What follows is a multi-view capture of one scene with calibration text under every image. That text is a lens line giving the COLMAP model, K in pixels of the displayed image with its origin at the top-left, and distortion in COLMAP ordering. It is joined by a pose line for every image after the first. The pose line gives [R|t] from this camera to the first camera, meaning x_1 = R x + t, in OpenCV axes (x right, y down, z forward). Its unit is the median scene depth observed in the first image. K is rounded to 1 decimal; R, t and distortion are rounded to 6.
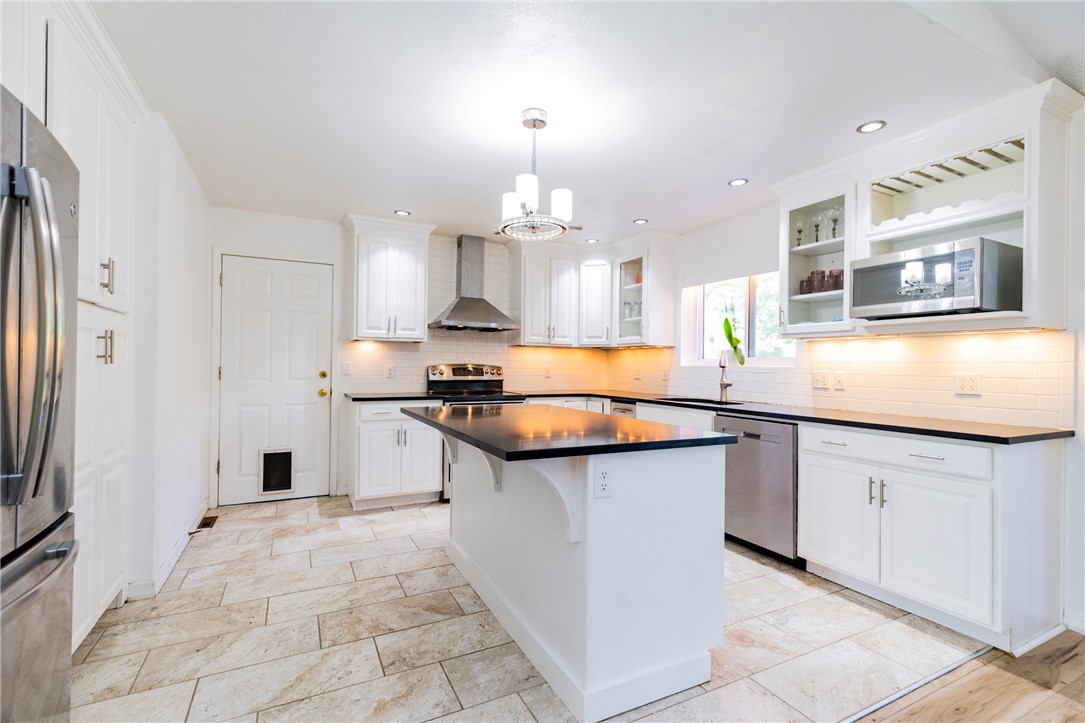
lens RADIAL K [[492.0, 0, 551.3], [0, 492.0, 358.1], [0, 0, 1]] dist [0.019418, -0.000062]
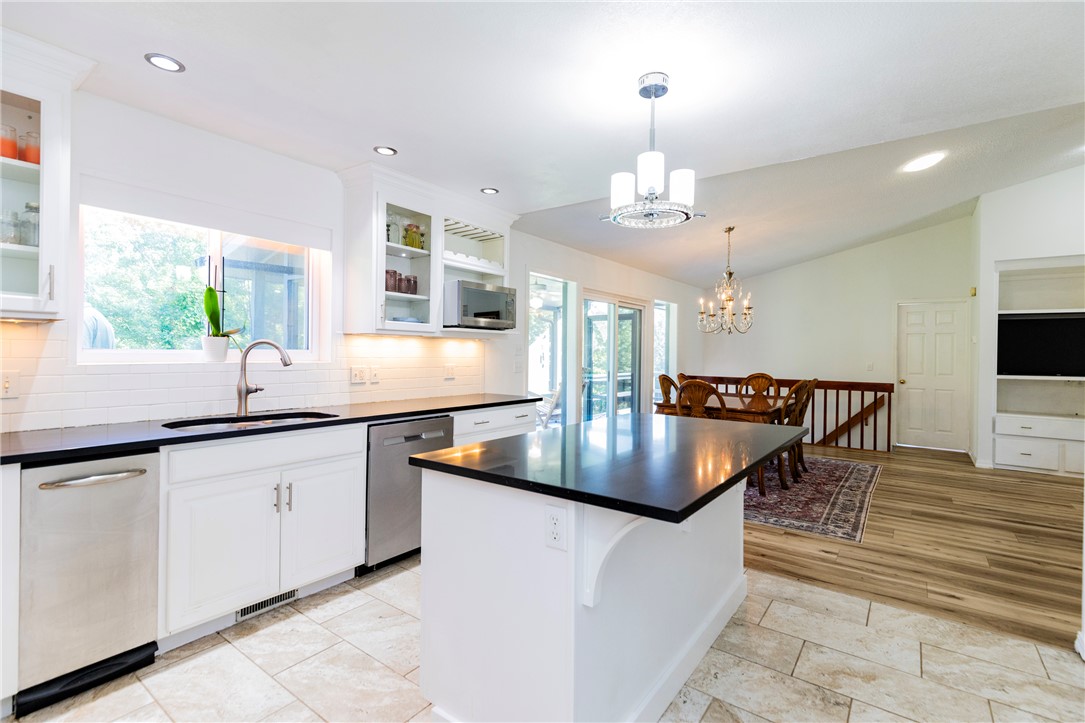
lens RADIAL K [[492.0, 0, 551.3], [0, 492.0, 358.1], [0, 0, 1]] dist [0.019418, -0.000062]
pose [[-0.435838, -0.032847, 0.899425, -0.791869], [-0.038890, 0.999088, 0.017642, -0.034495], [-0.899184, -0.027290, -0.436718, 1.661859]]
